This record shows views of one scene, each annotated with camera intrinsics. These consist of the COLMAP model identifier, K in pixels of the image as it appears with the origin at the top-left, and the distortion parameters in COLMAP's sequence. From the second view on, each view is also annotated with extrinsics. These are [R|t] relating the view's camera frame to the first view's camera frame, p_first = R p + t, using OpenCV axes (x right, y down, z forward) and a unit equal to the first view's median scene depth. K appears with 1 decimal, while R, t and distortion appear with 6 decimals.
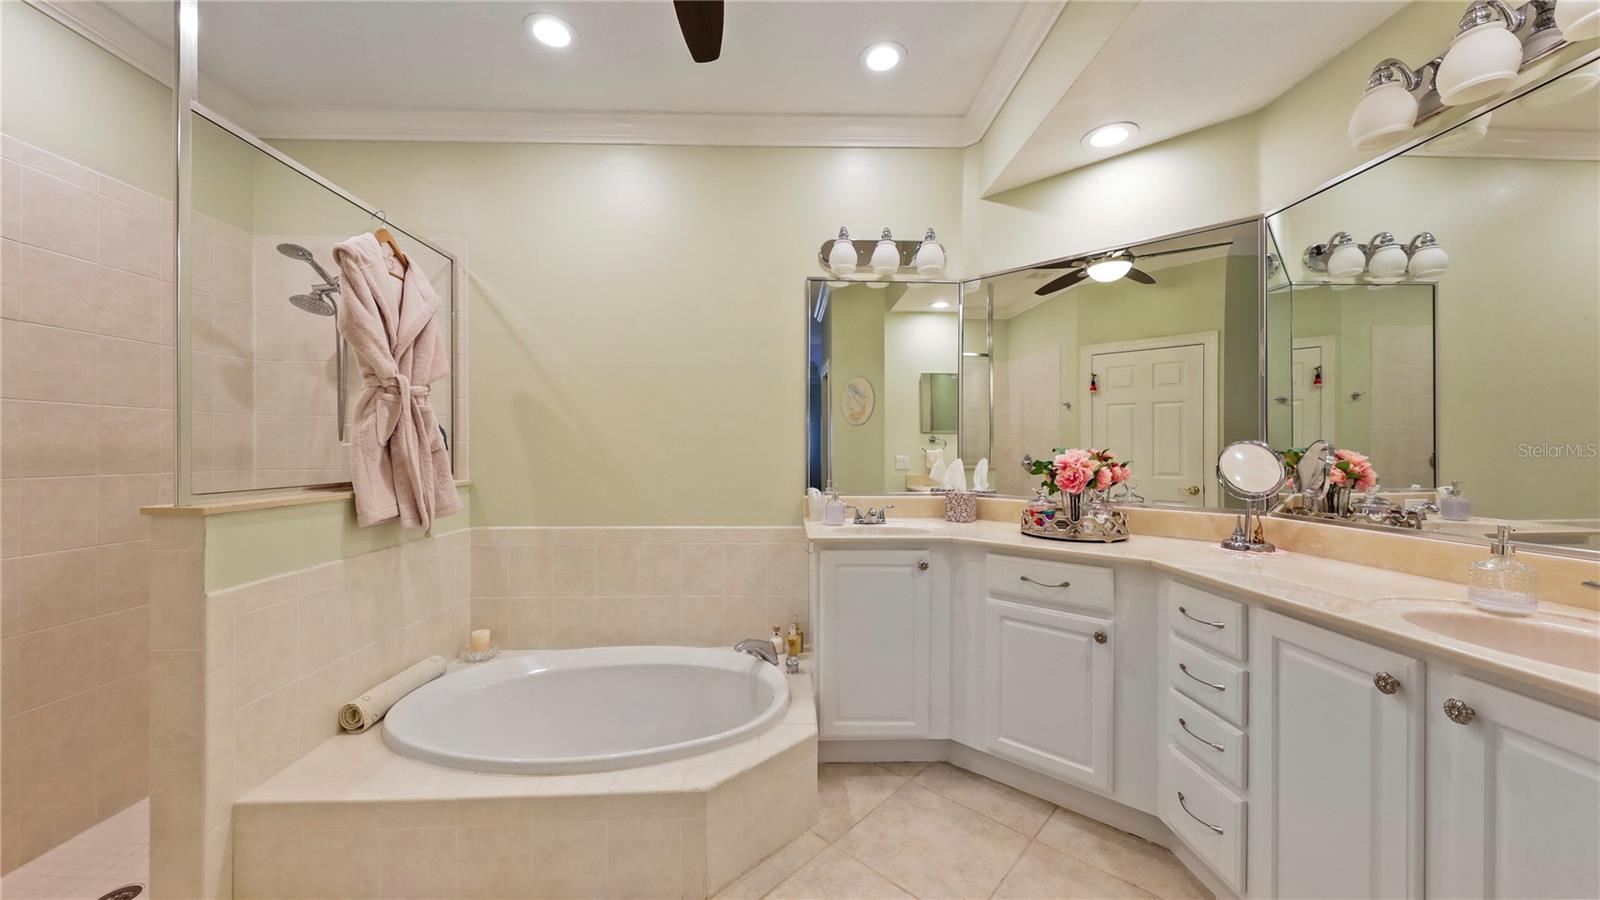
lens RADIAL K [[552.8, 0, 799.0], [0, 552.8, 451.5], [0, 0, 1]] dist [-0.001001, -0.000451]
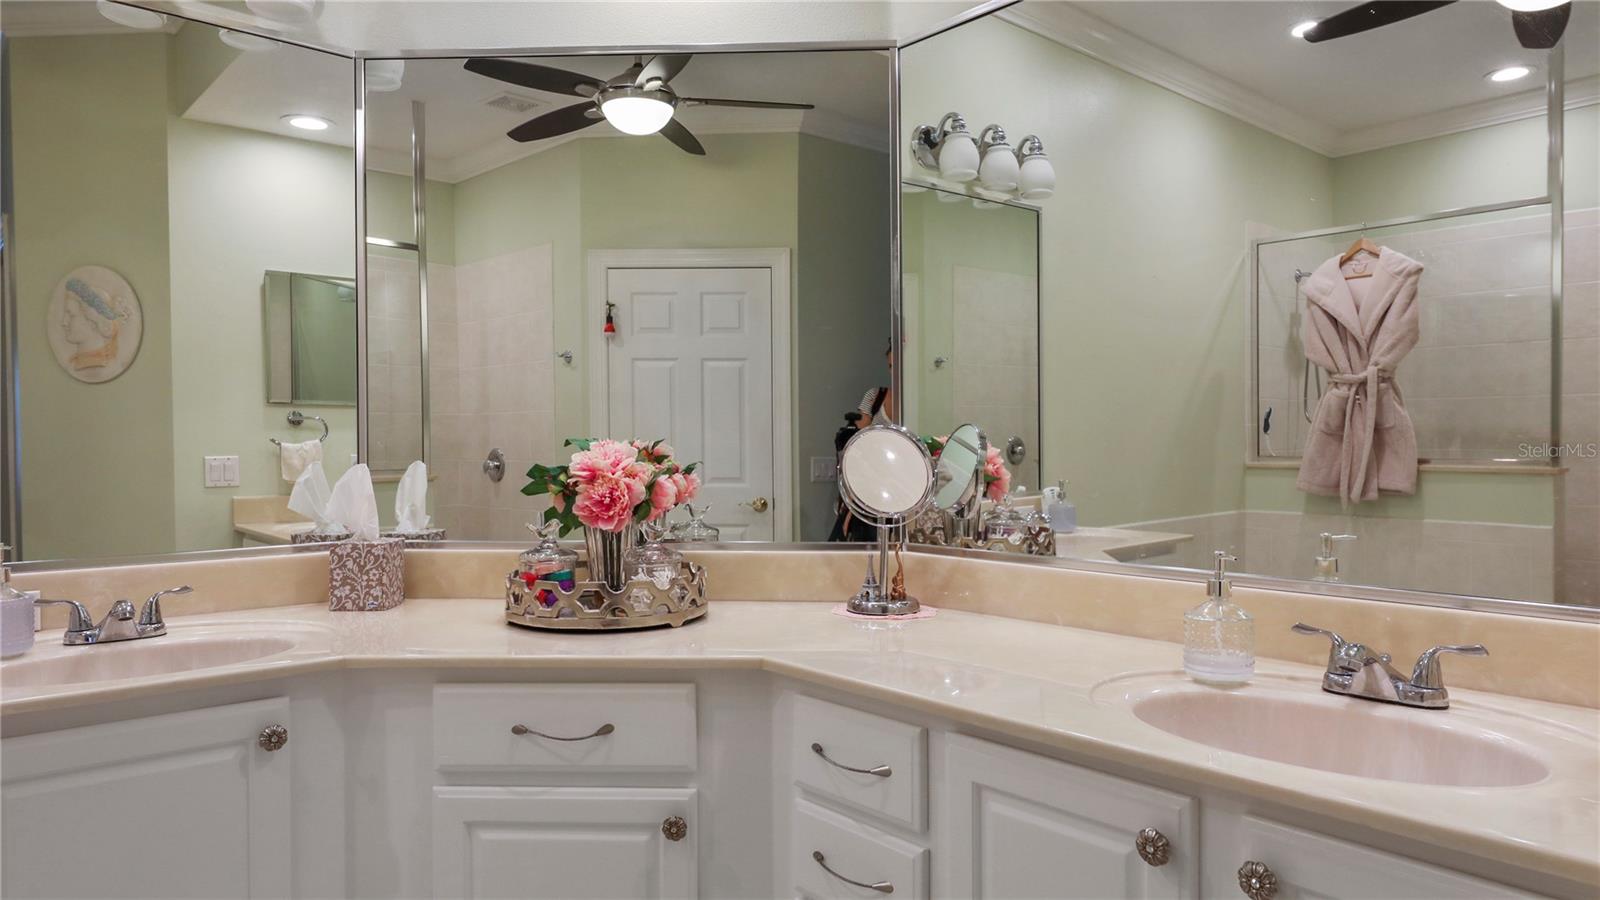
lens RADIAL K [[1023.7, 0, 801.9], [0, 1023.7, 458.0], [0, 0, 1]] dist [0.002505, 0.002564]
pose [[0.768407, -0.017077, 0.639733, 0.048605], [0.007561, 0.999816, 0.017607, -0.003219], [-0.639917, -0.008692, 0.768395, 0.189648]]
